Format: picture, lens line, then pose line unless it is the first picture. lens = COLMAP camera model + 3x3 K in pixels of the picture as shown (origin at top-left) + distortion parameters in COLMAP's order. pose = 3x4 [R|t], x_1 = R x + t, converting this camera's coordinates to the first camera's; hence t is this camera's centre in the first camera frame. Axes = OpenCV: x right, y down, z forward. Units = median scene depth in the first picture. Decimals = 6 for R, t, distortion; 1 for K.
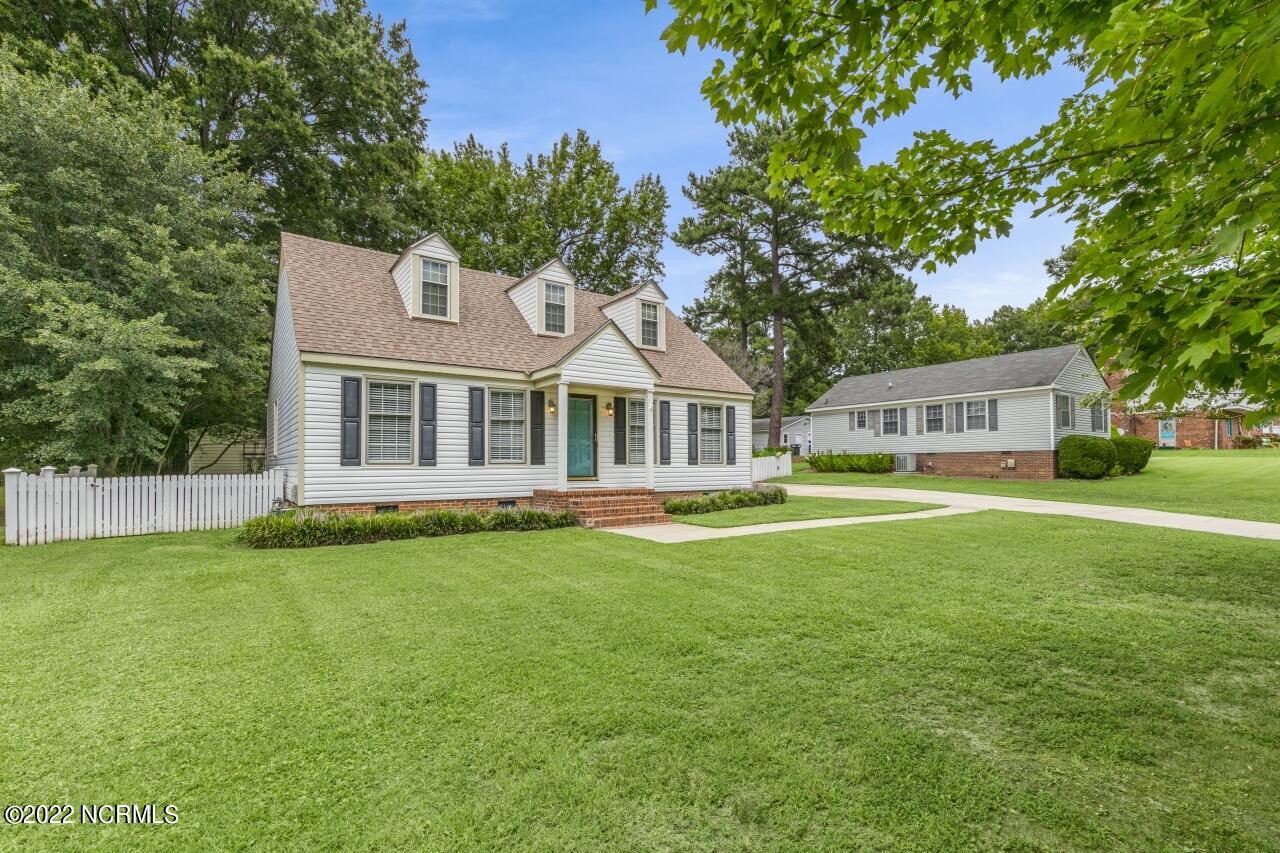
lens RADIAL K [[586.7, 0, 640.4], [0, 586.7, 458.3], [0, 0, 1]] dist [0.022492, 0.000097]
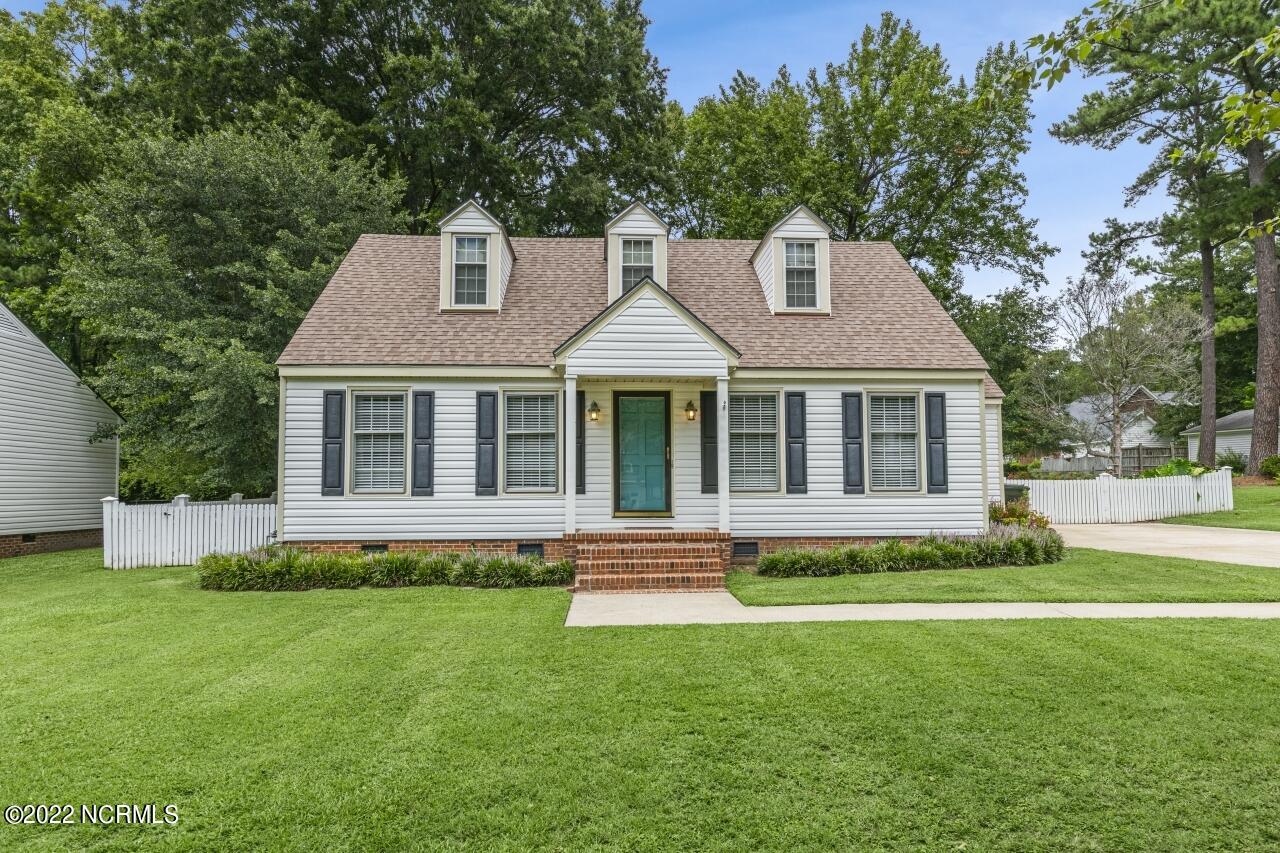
lens RADIAL K [[749.9, 0, 643.7], [0, 749.9, 466.8], [0, 0, 1]] dist [0.078535, -0.086405]
pose [[0.841049, -0.018668, -0.540636, 0.363510], [0.006144, 0.999670, -0.024960, 0.000882], [0.540923, 0.017671, 0.840886, 0.259126]]
